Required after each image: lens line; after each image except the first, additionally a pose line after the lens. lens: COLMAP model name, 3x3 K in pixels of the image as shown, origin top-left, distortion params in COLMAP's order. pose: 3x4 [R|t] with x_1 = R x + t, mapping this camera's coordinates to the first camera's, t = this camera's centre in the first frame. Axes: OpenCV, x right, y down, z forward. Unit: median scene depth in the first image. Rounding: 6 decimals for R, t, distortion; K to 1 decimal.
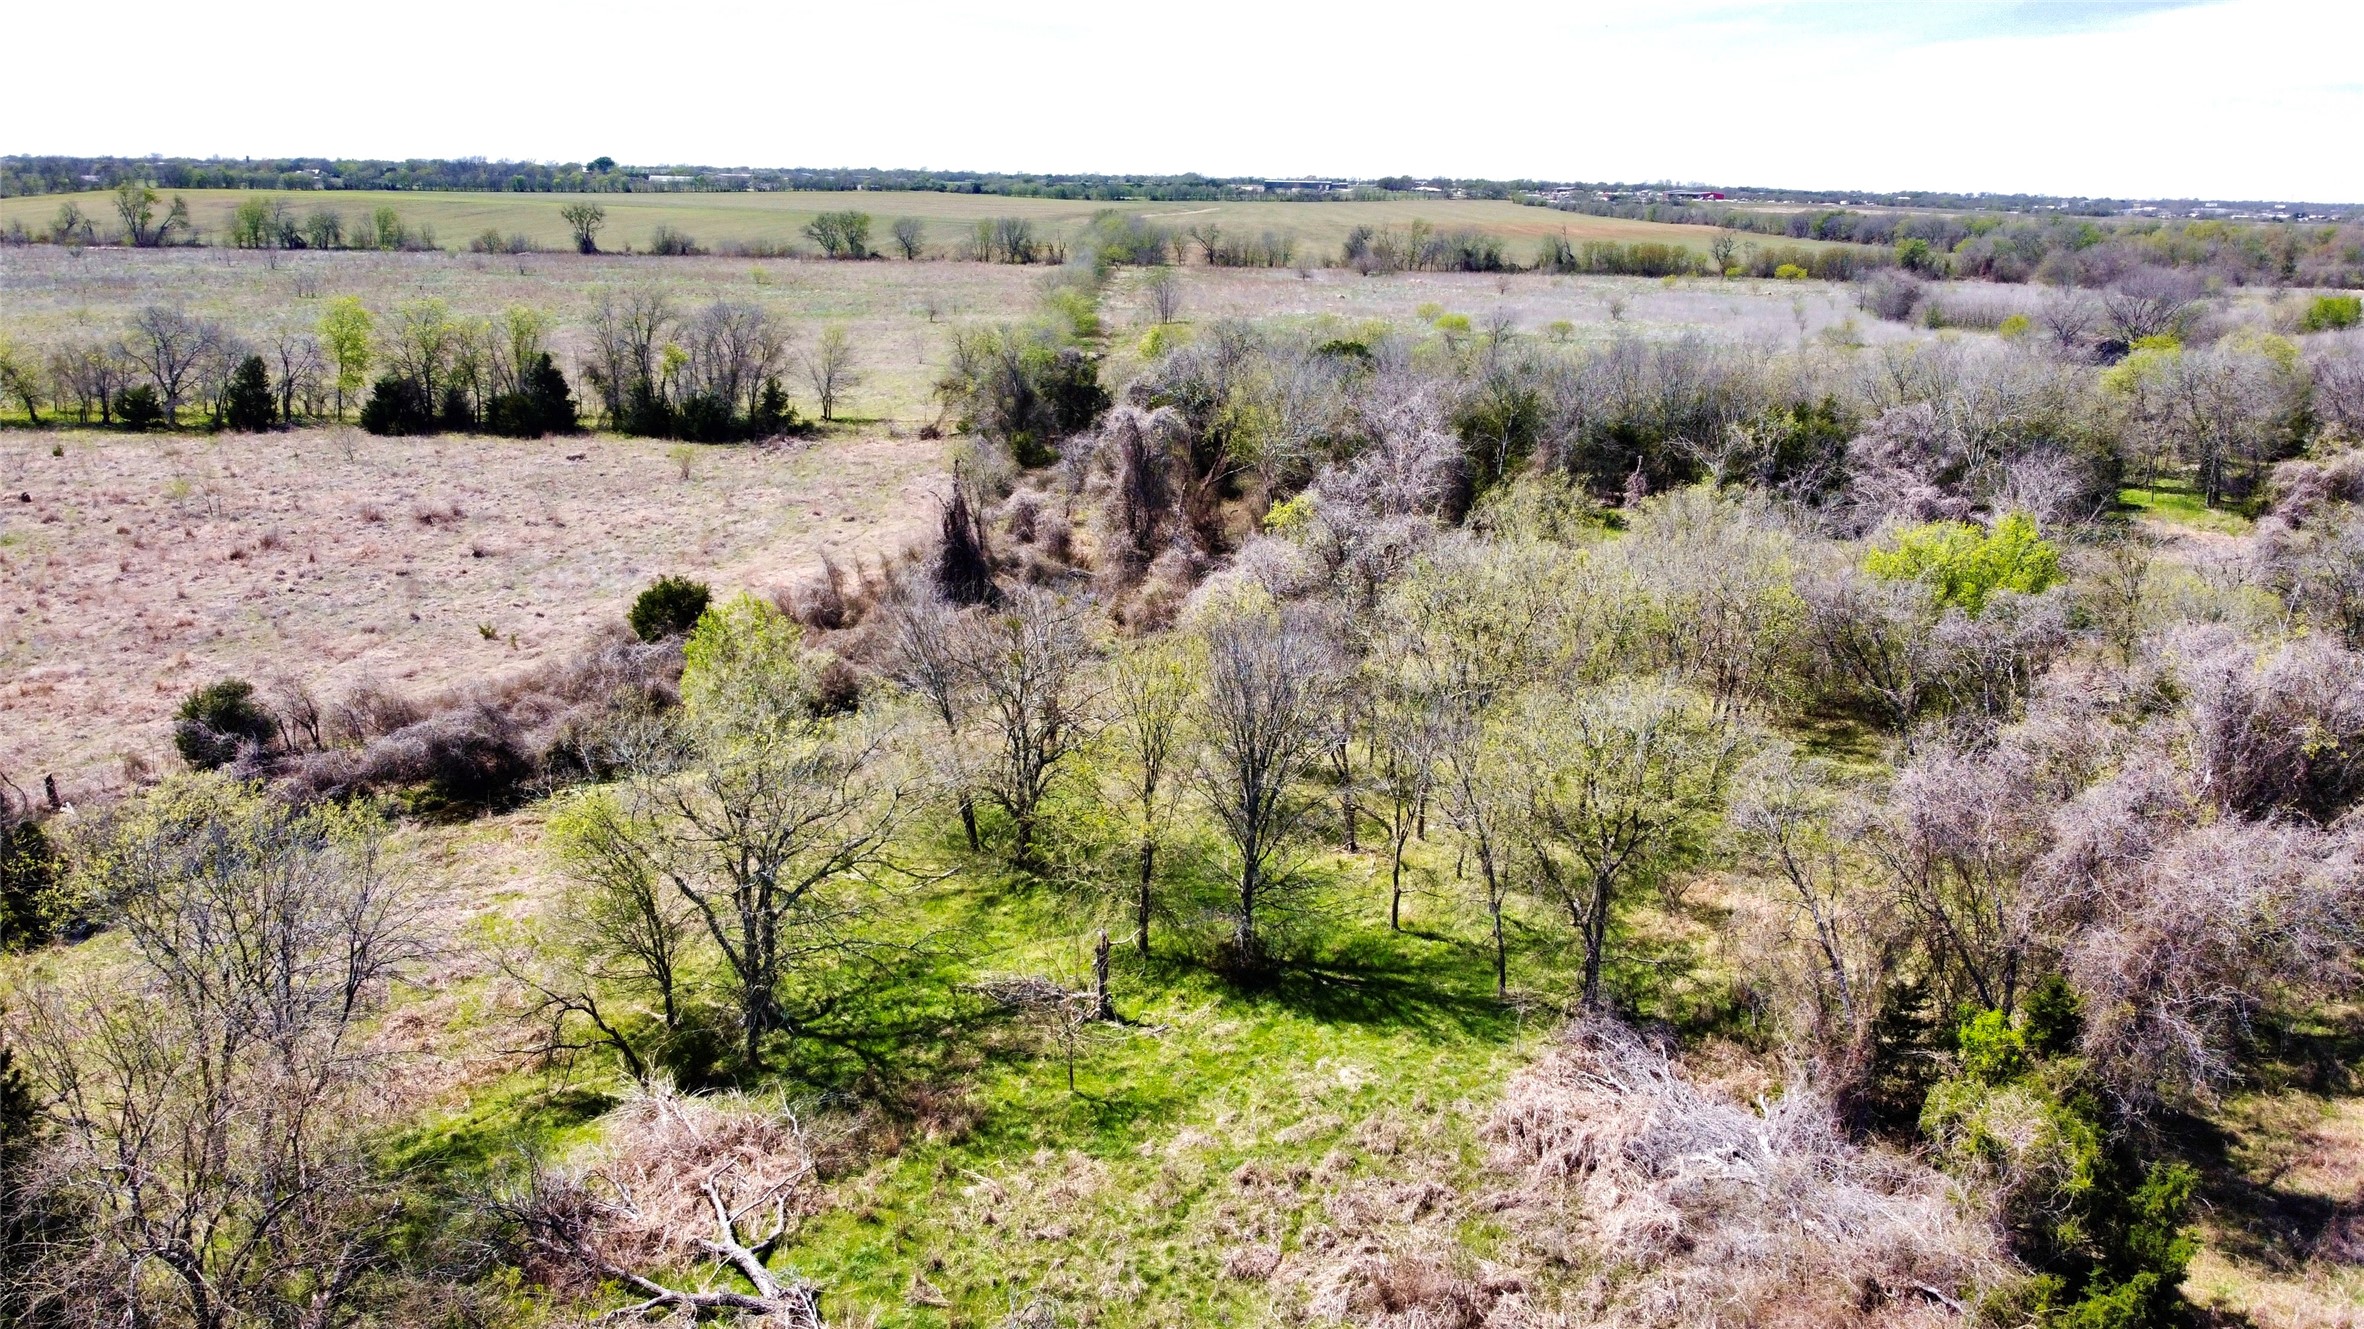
lens RADIAL K [[1687.8, 0, 1189.7], [0, 1687.8, 672.9], [0, 0, 1]] dist [0.003083, -0.009376]
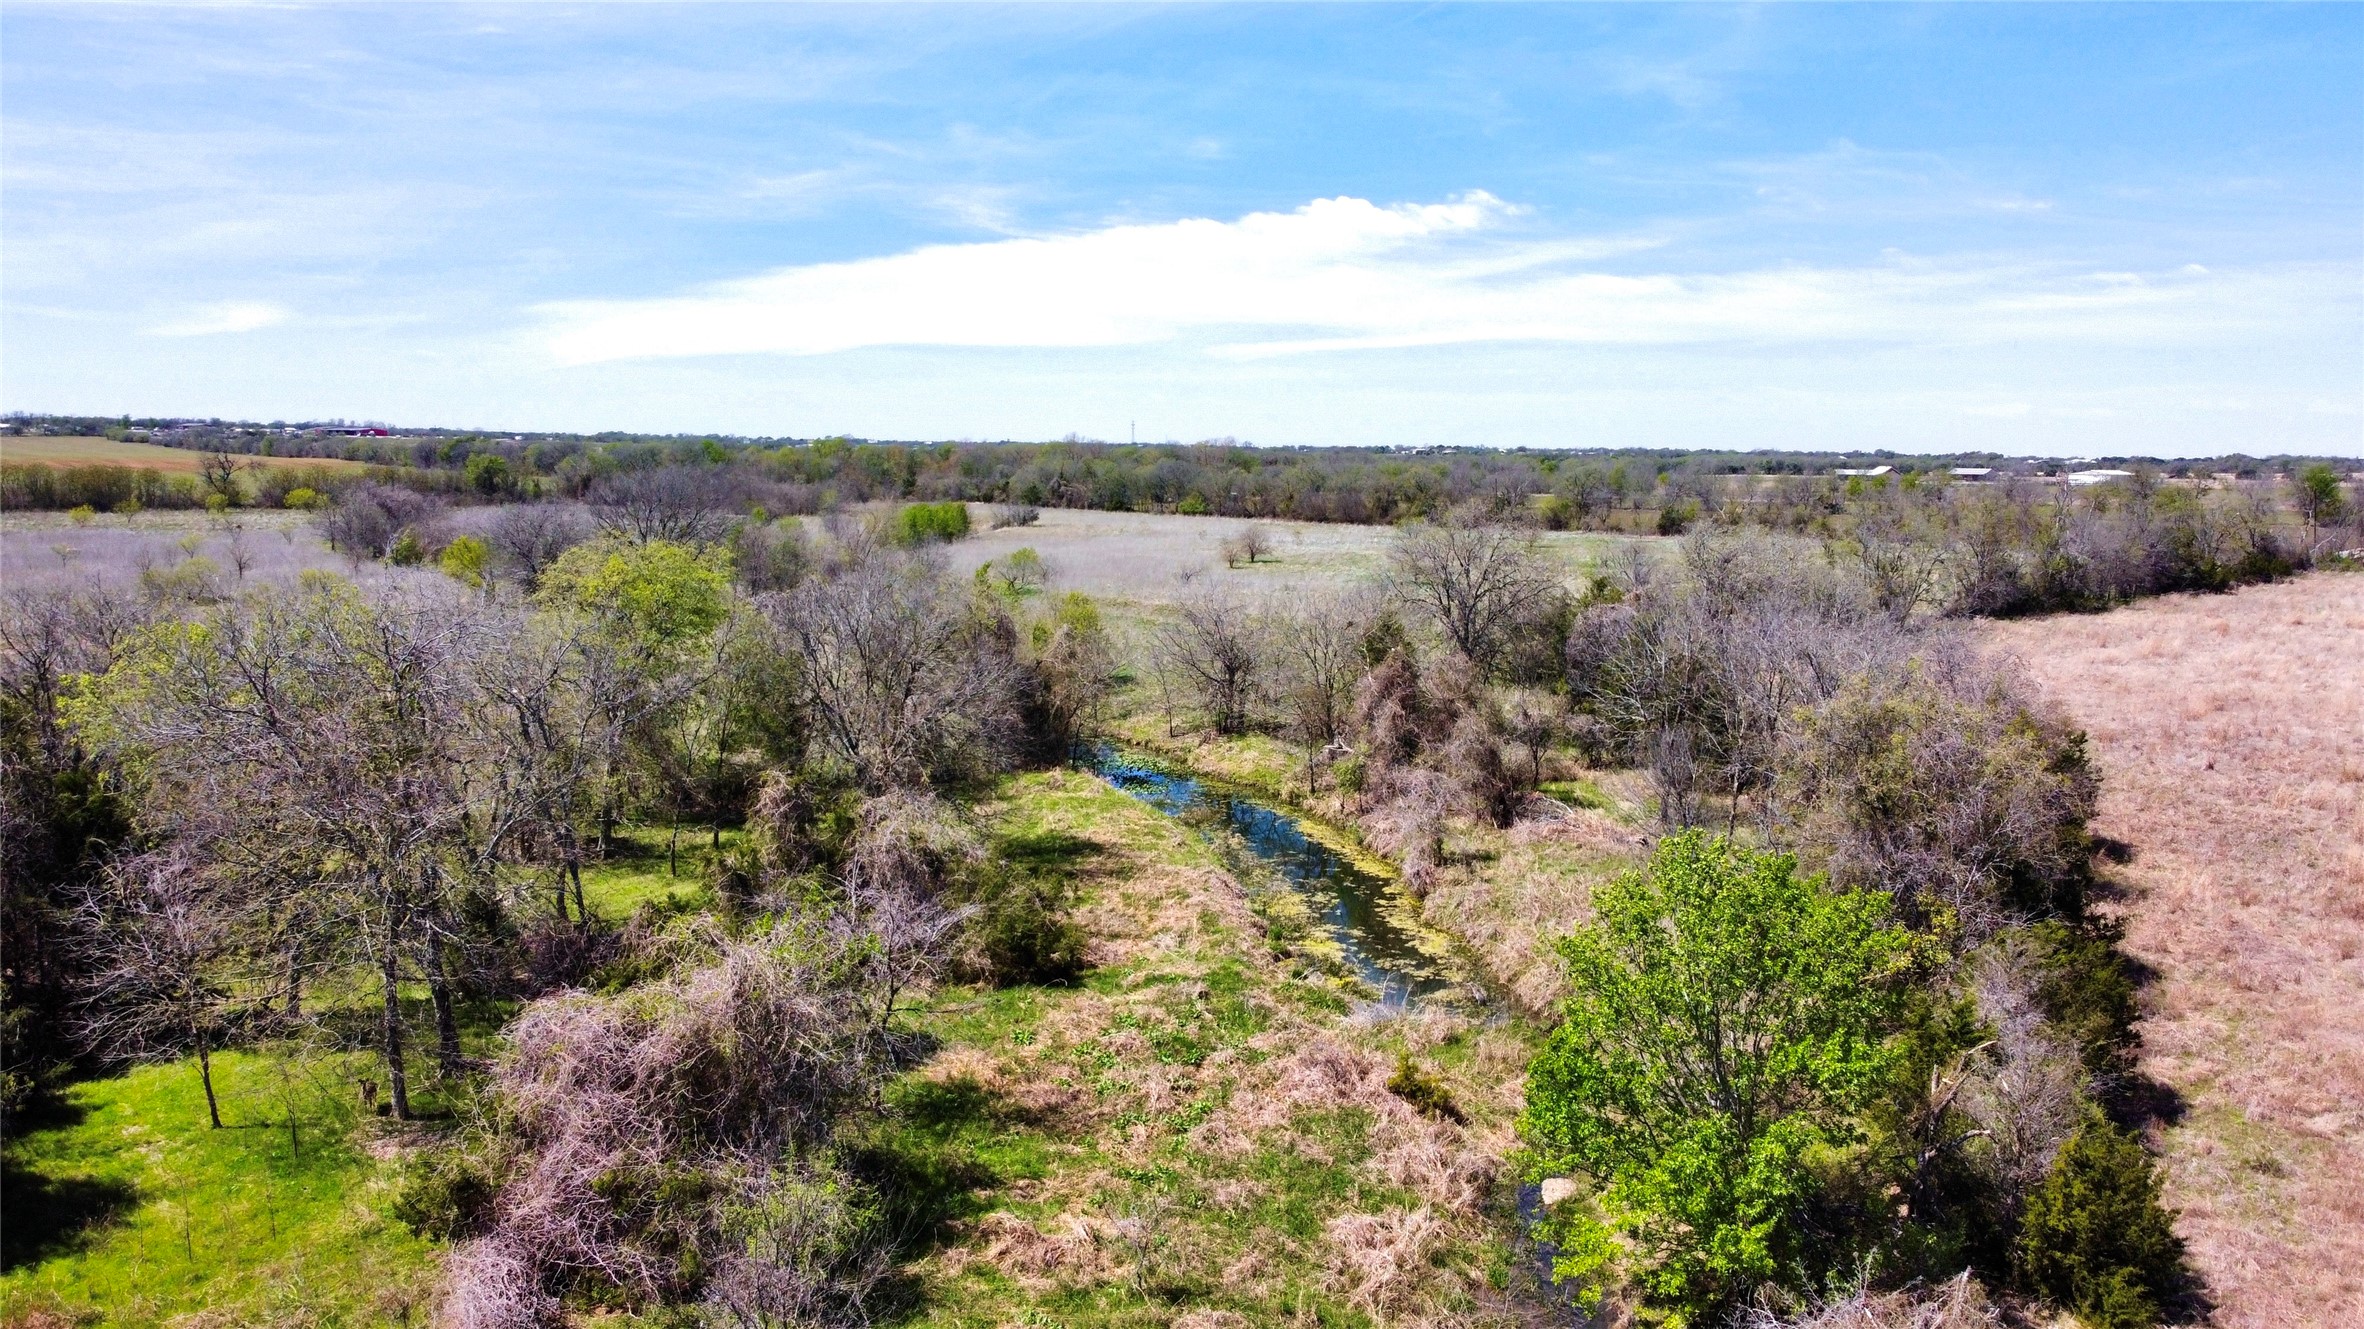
lens RADIAL K [[1679.7, 0, 1182.0], [0, 1679.7, 664.5], [0, 0, 1]] dist [-0.002535, -0.005461]
pose [[0.763796, -0.090291, 0.639112, 0.164911], [0.181069, 0.980381, -0.077890, -0.040397], [-0.619540, 0.175216, 0.765160, 0.212187]]
